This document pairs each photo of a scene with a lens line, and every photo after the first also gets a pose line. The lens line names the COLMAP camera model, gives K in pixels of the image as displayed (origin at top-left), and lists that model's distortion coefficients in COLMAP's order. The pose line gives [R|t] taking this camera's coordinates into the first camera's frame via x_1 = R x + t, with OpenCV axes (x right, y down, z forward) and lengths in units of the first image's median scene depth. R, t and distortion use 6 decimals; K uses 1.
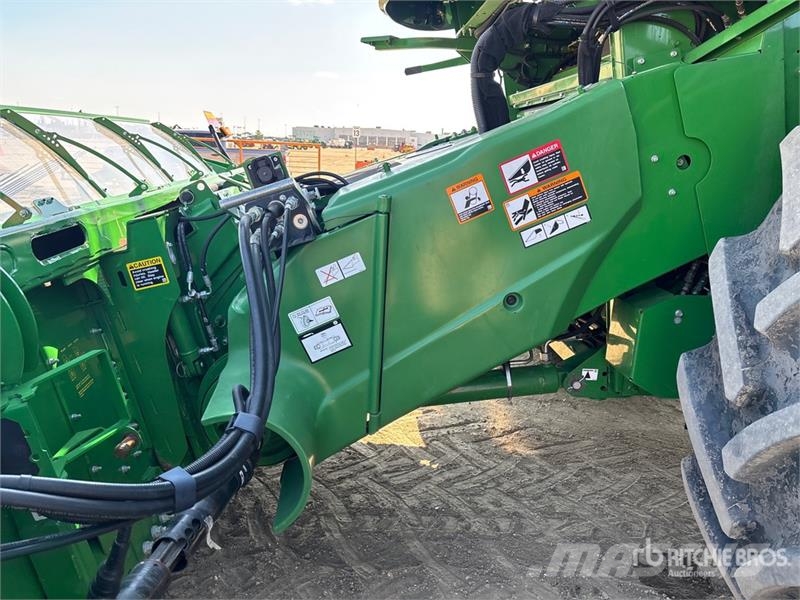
lens RADIAL K [[588.4, 0, 399.6], [0, 588.4, 310.8], [0, 0, 1]] dist [0.044518, -0.067257]
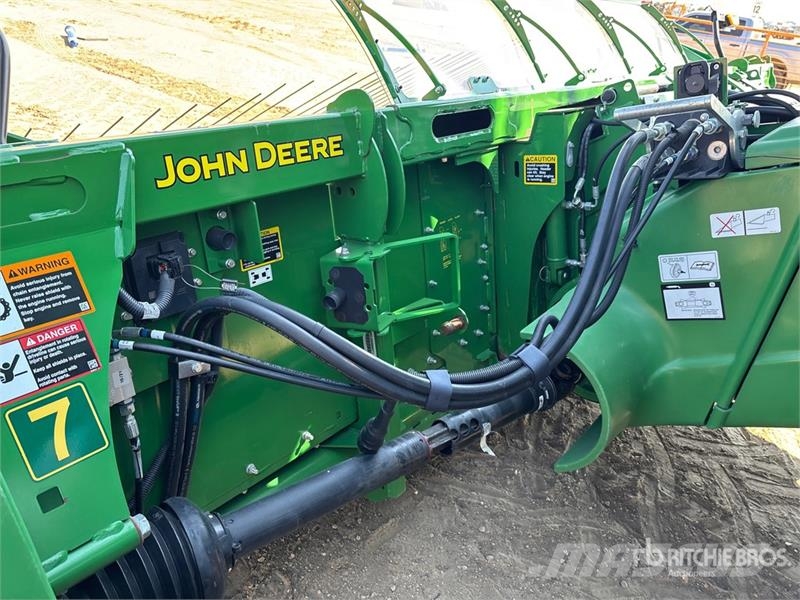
lens RADIAL K [[594.0, 0, 400.0], [0, 594.0, 300.0], [0, 0, 1]] dist [0.002405, -0.003574]
pose [[0.710607, 0.364472, -0.601828, 0.073950], [-0.264982, 0.931023, 0.250959, -0.044837], [0.651784, -0.018860, 0.758170, 0.094306]]
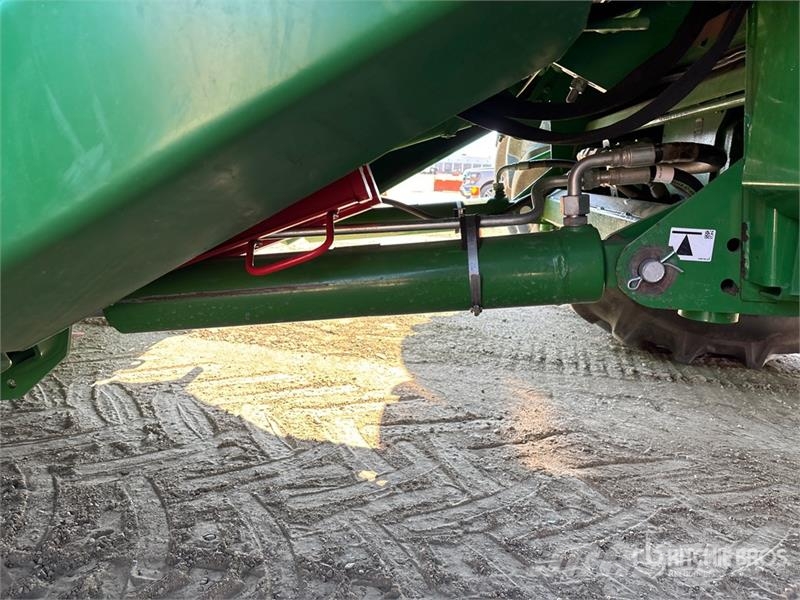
lens RADIAL K [[605.5, 0, 400.0], [0, 605.5, 300.0], [0, 0, 1]] dist [0.019624, 0.004185]
pose [[0.991342, 0.038169, -0.125638, 0.225599], [-0.045037, 0.997616, -0.052280, 0.201590], [0.123343, 0.057485, 0.990698, 0.713382]]
